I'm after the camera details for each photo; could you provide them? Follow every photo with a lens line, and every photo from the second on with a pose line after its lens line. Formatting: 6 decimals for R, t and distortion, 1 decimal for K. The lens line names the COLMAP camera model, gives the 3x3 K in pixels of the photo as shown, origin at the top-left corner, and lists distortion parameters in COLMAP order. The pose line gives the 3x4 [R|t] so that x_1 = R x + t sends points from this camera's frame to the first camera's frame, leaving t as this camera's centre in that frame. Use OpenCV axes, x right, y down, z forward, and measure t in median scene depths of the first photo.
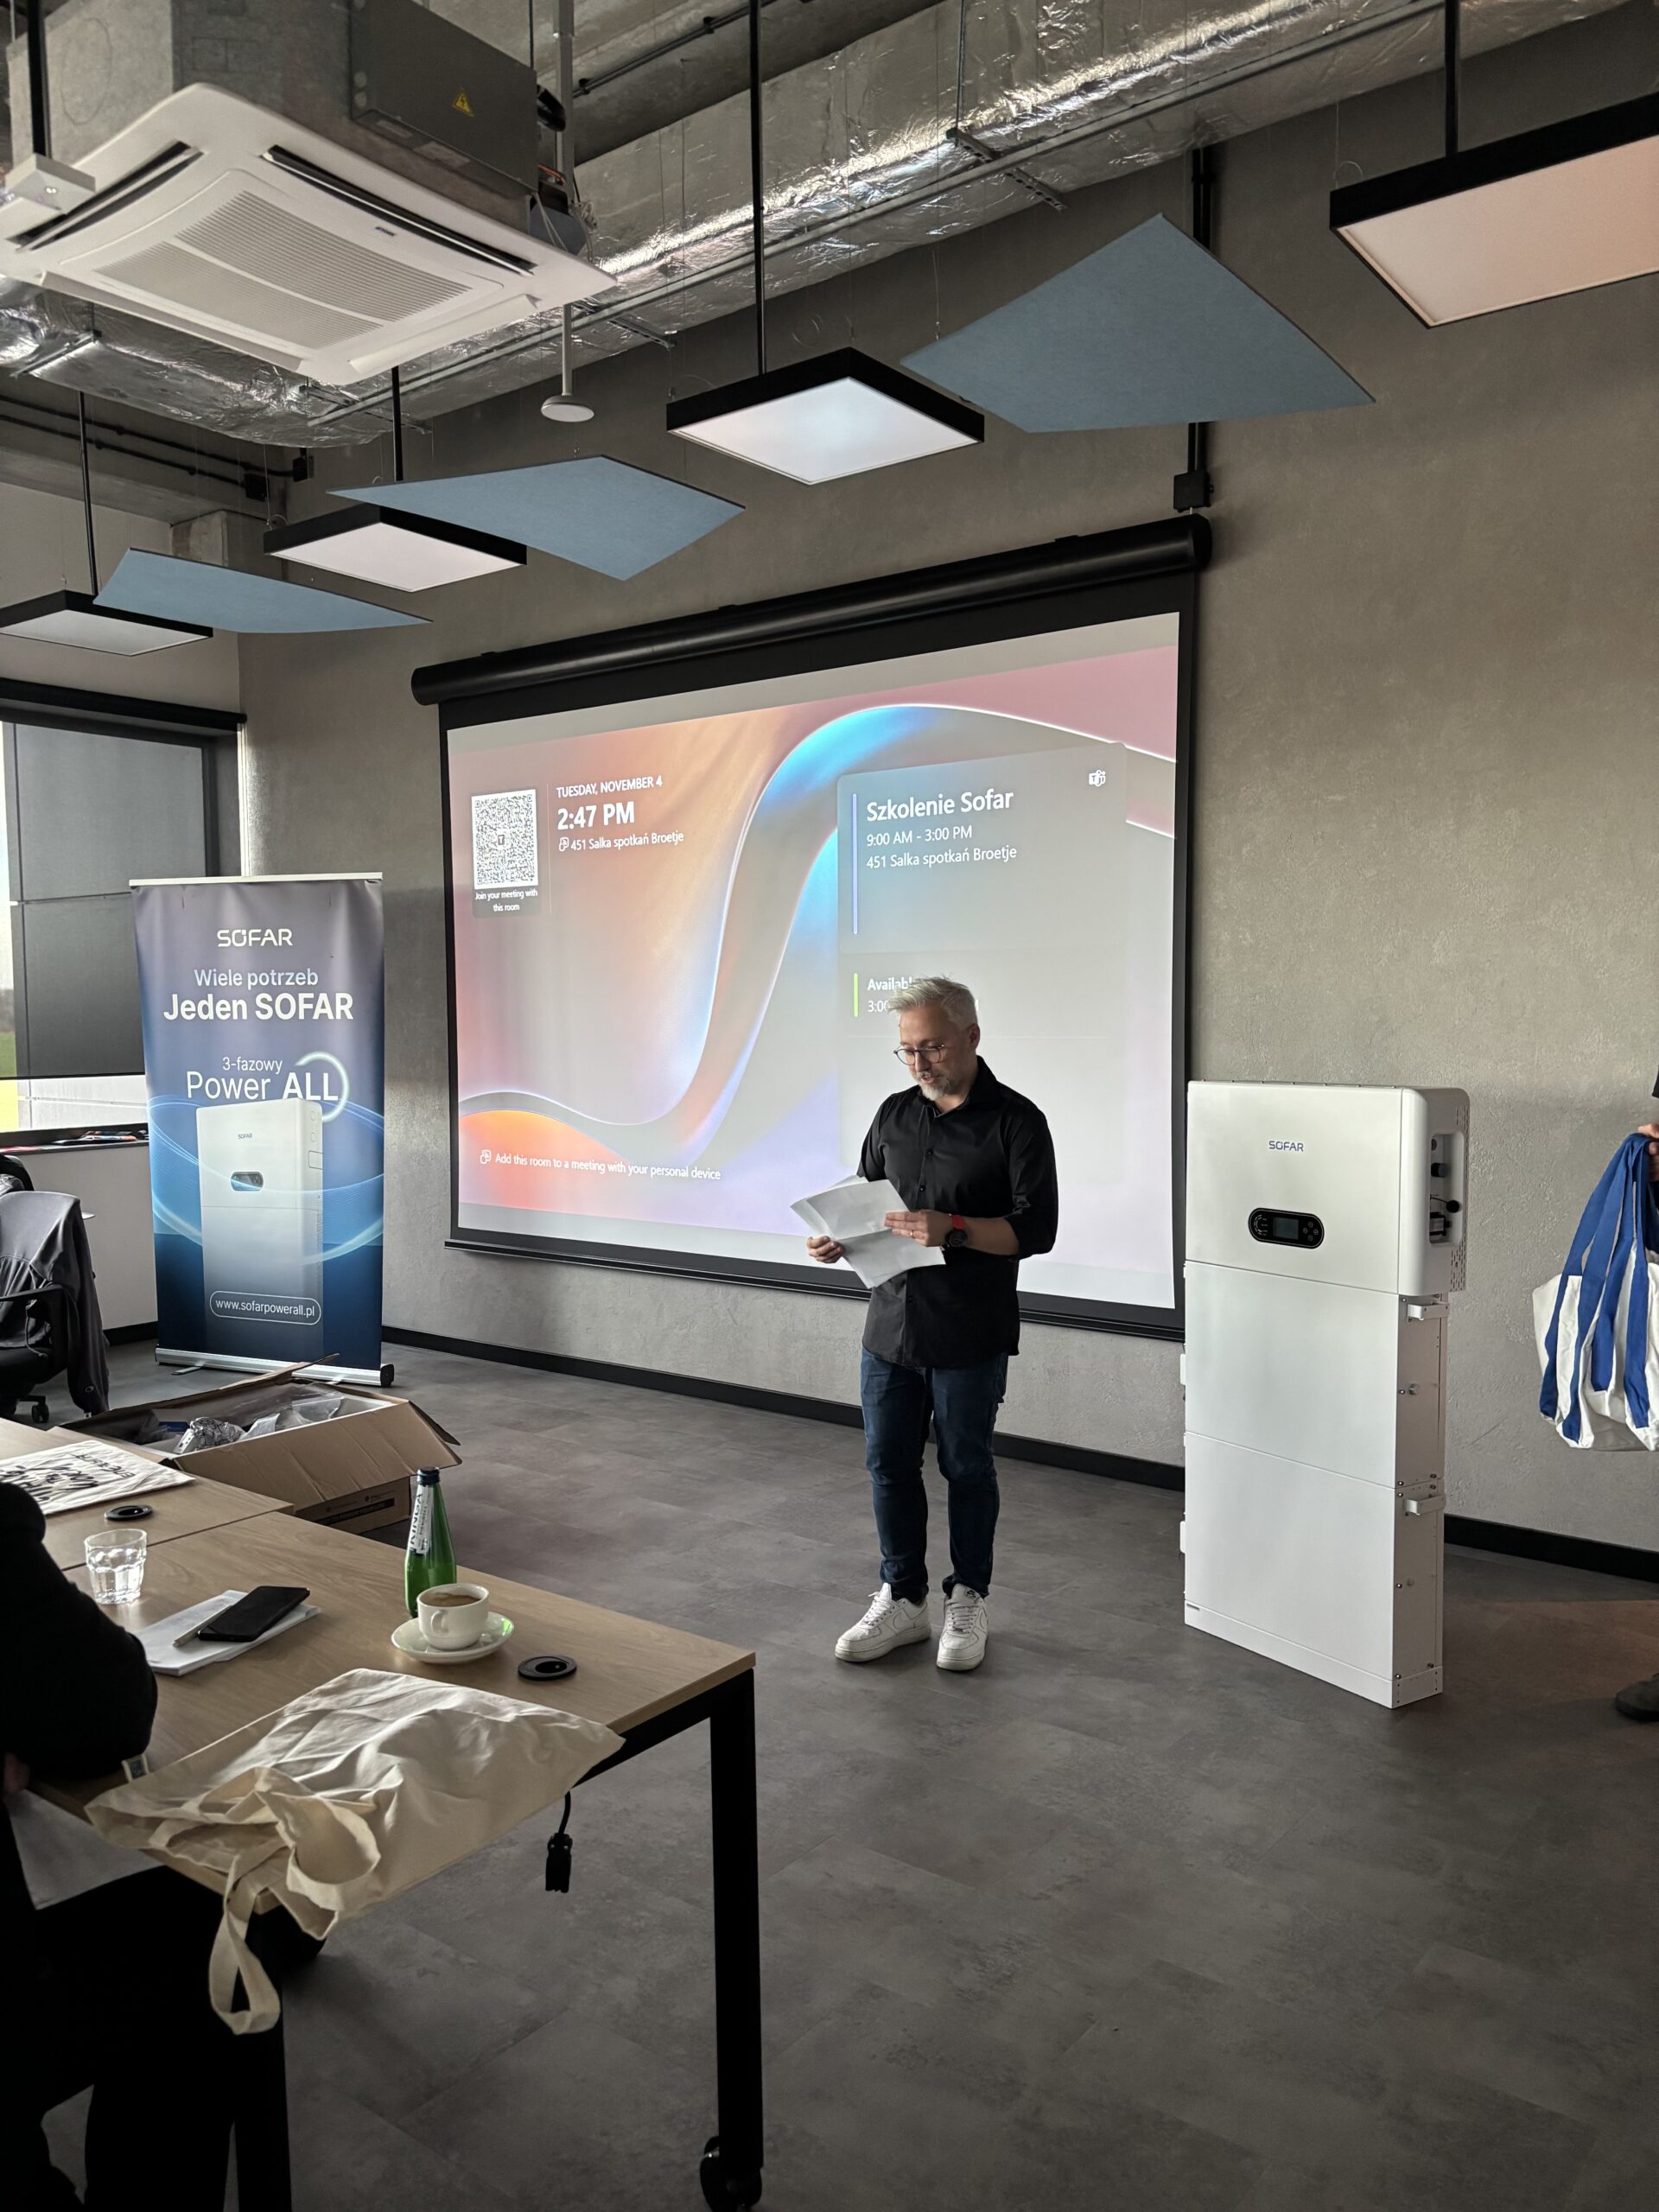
lens RADIAL K [[1666.0, 0, 823.8], [0, 1666.0, 1106.8], [0, 0, 1]] dist [0.039512, -0.051003]
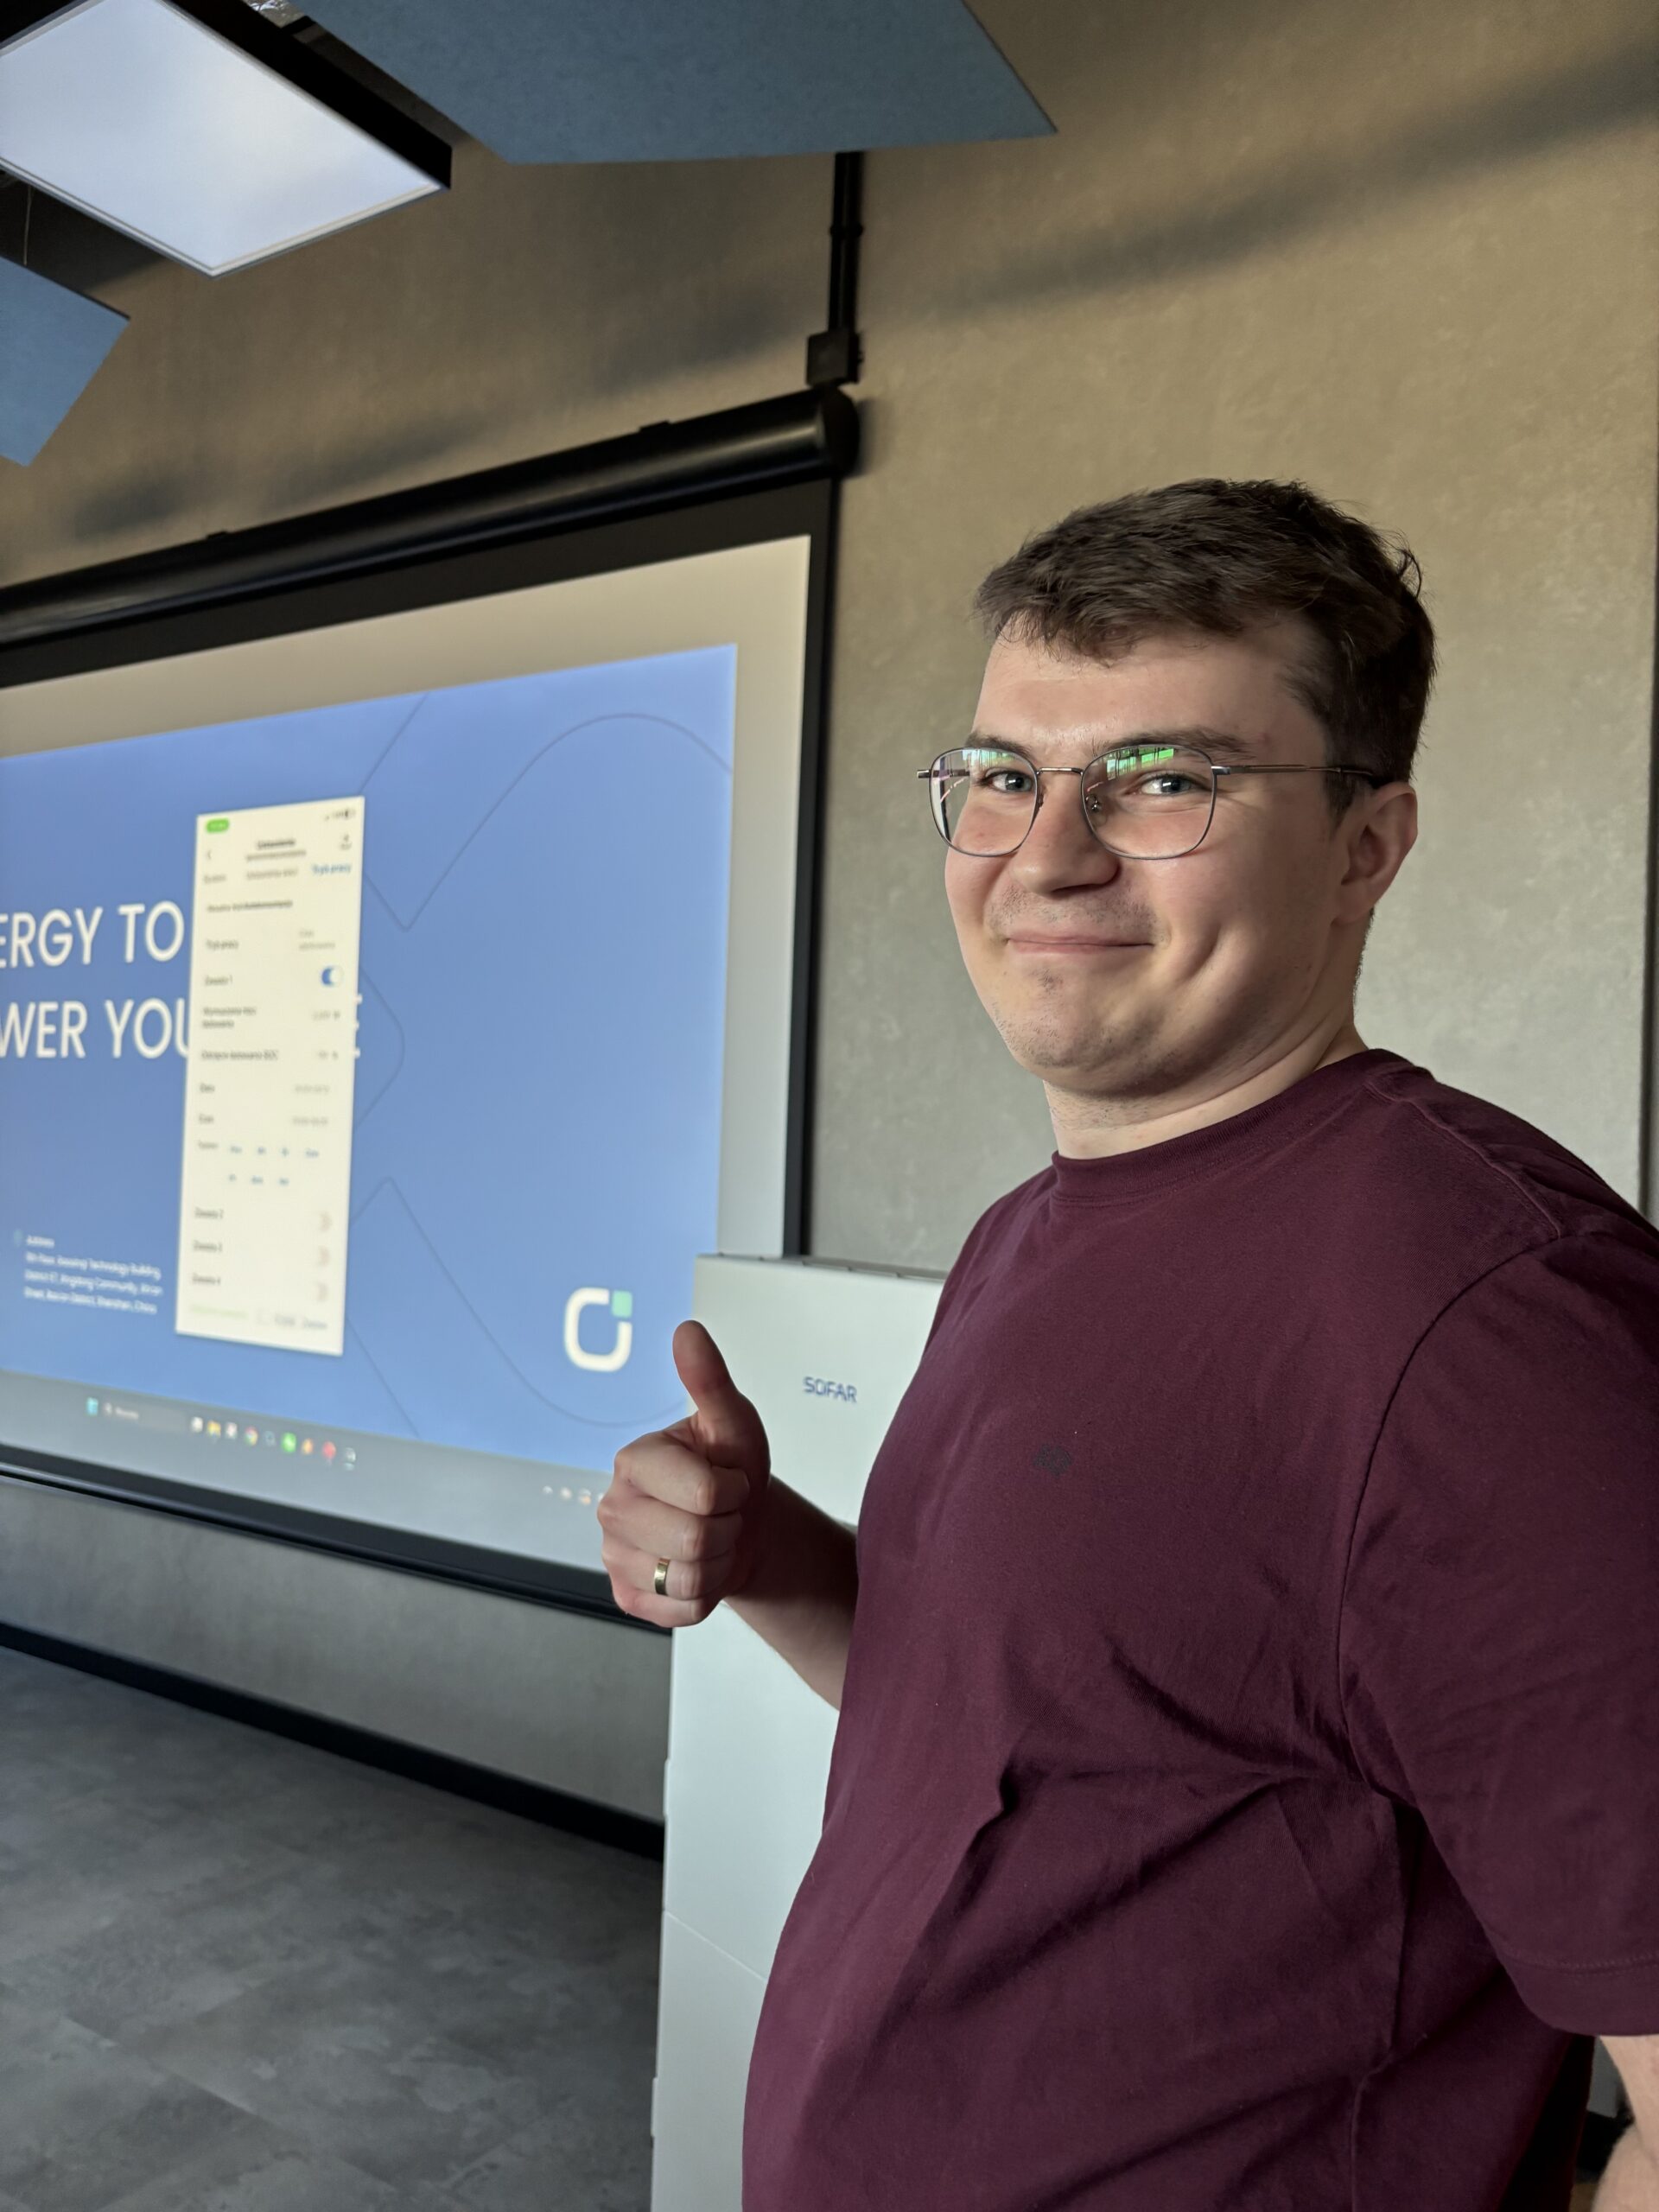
lens RADIAL K [[1666.0, 0, 845.2], [0, 1666.0, 1114.0], [0, 0, 1]] dist [0.039512, -0.051003]
pose [[0.995527, 0.037718, 0.086619, 0.154595], [-0.031949, 0.997238, -0.067051, -0.020564], [-0.088909, 0.063984, 0.993983, 0.309077]]
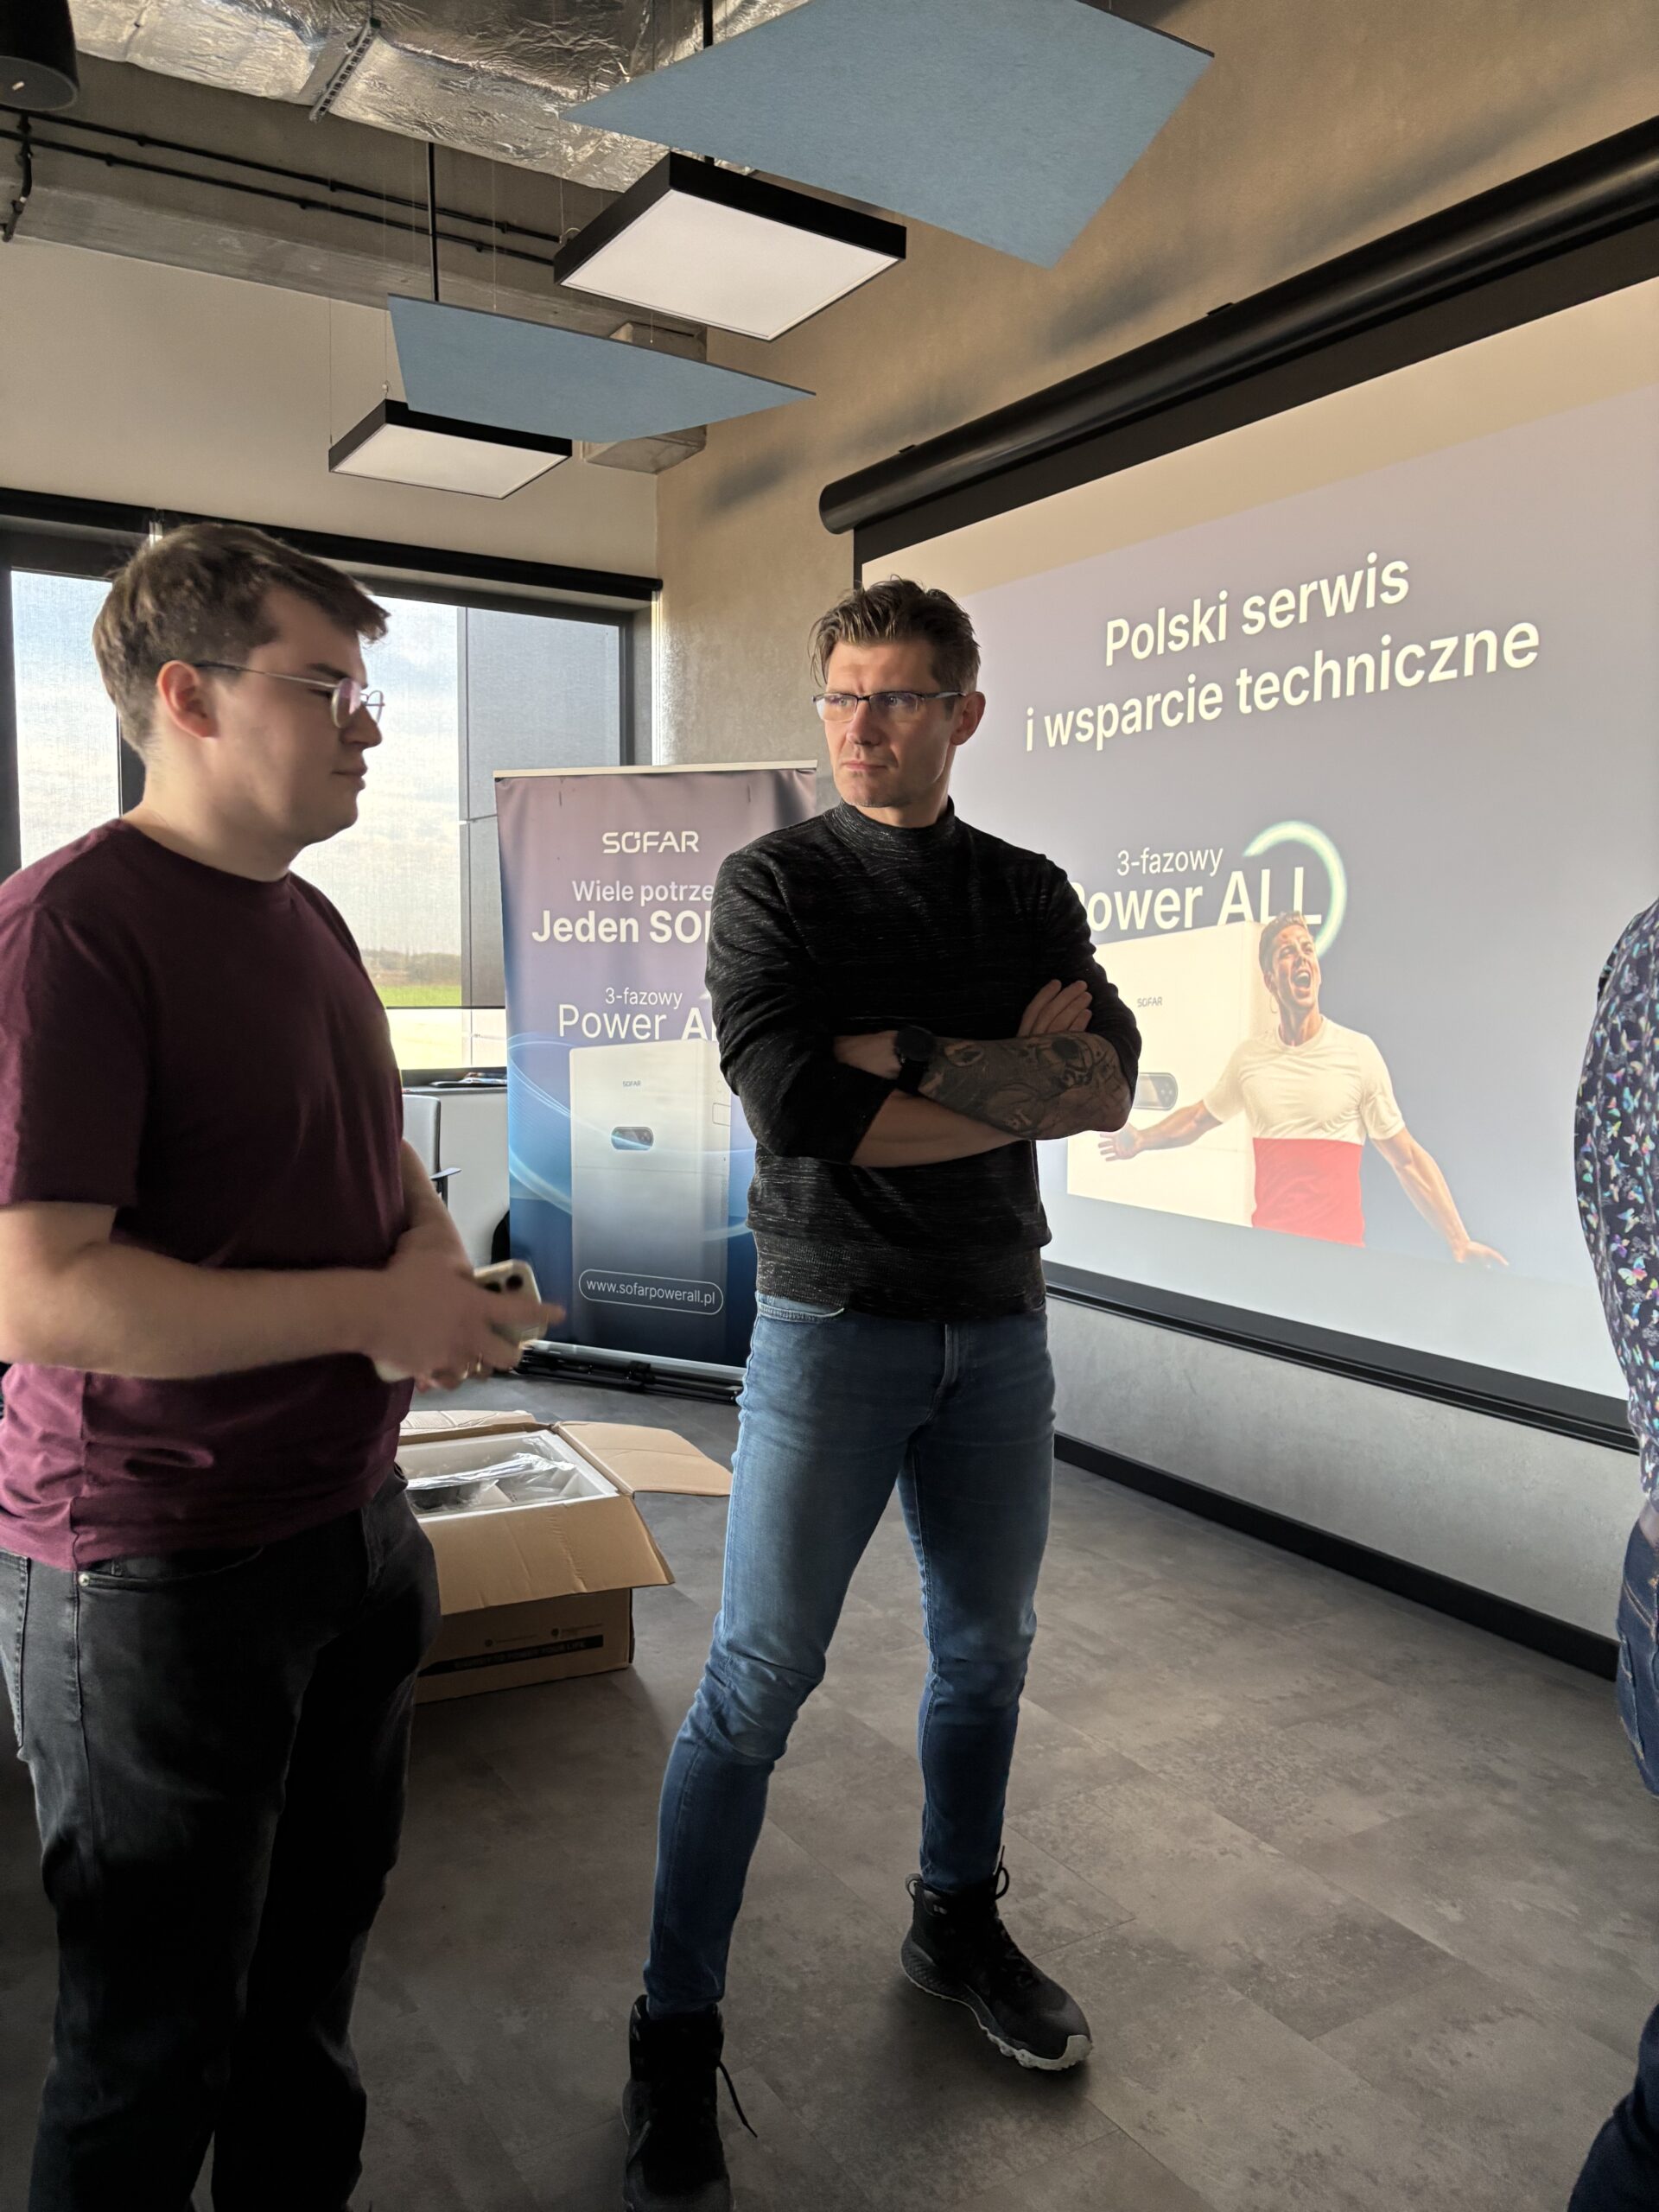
lens RADIAL K [[1666.0, 0, 808.4], [0, 1666.0, 1063.7], [0, 0, 1]] dist [0.039512, -0.051003]
pose [[0.930089, 0.027288, -0.366319, 0.046782], [-0.024541, 0.999625, 0.012155, -0.005479], [0.366514, -0.002316, 0.930410, 0.332908]]
